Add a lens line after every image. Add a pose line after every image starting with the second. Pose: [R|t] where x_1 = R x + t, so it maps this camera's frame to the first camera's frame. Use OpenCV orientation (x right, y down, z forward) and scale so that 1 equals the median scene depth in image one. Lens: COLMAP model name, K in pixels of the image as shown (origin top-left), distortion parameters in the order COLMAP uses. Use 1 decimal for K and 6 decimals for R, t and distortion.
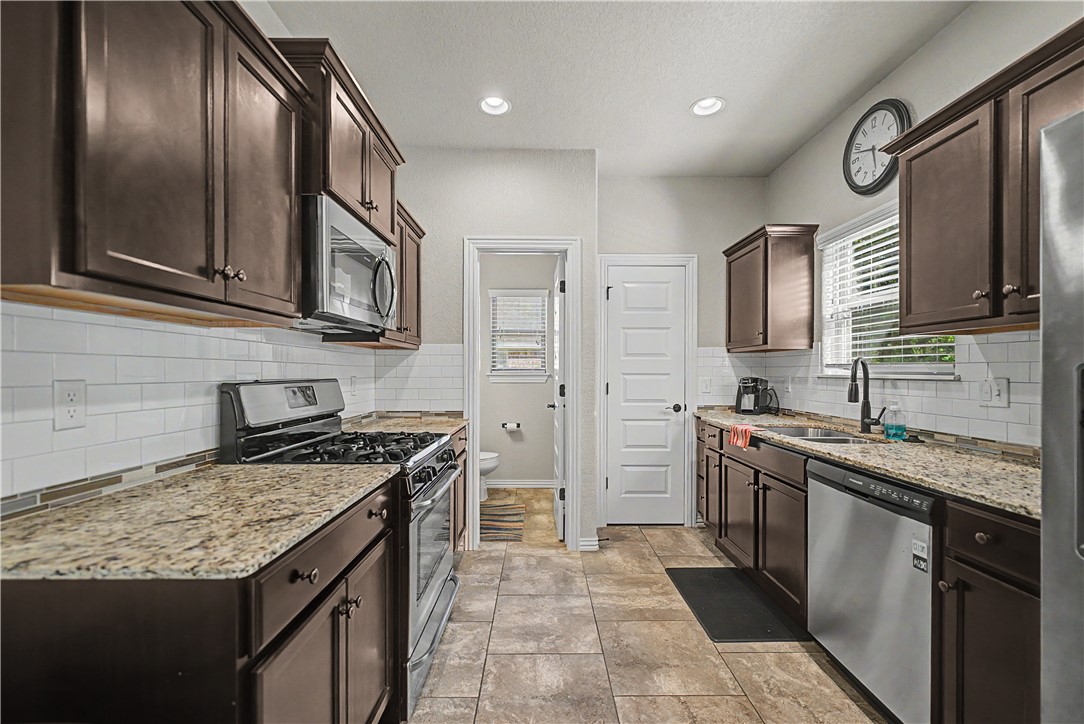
lens RADIAL K [[441.4, 0, 538.0], [0, 441.4, 375.3], [0, 0, 1]] dist [-0.000625, 0.000297]
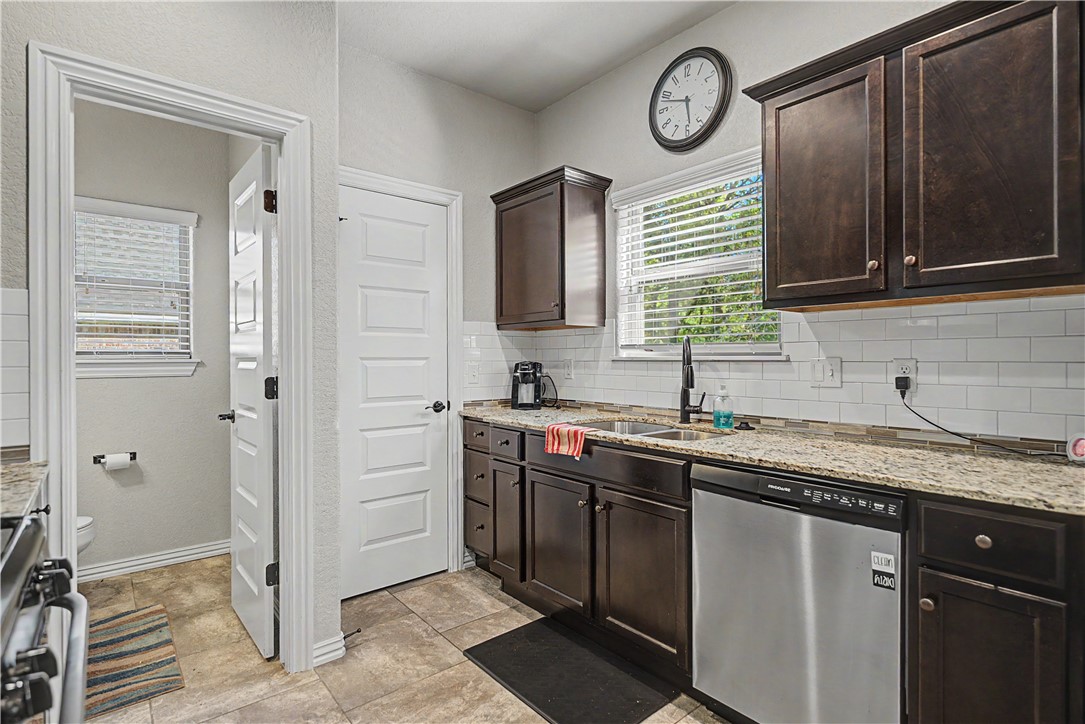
lens RADIAL K [[535.7, 0, 538.1], [0, 535.7, 361.0], [0, 0, 1]] dist [0.001402, 0.000052]
pose [[0.773932, -0.007566, 0.633224, -0.125949], [0.010530, 0.999944, -0.000923, 0.005097], [-0.633182, 0.007382, 0.773968, 0.299469]]
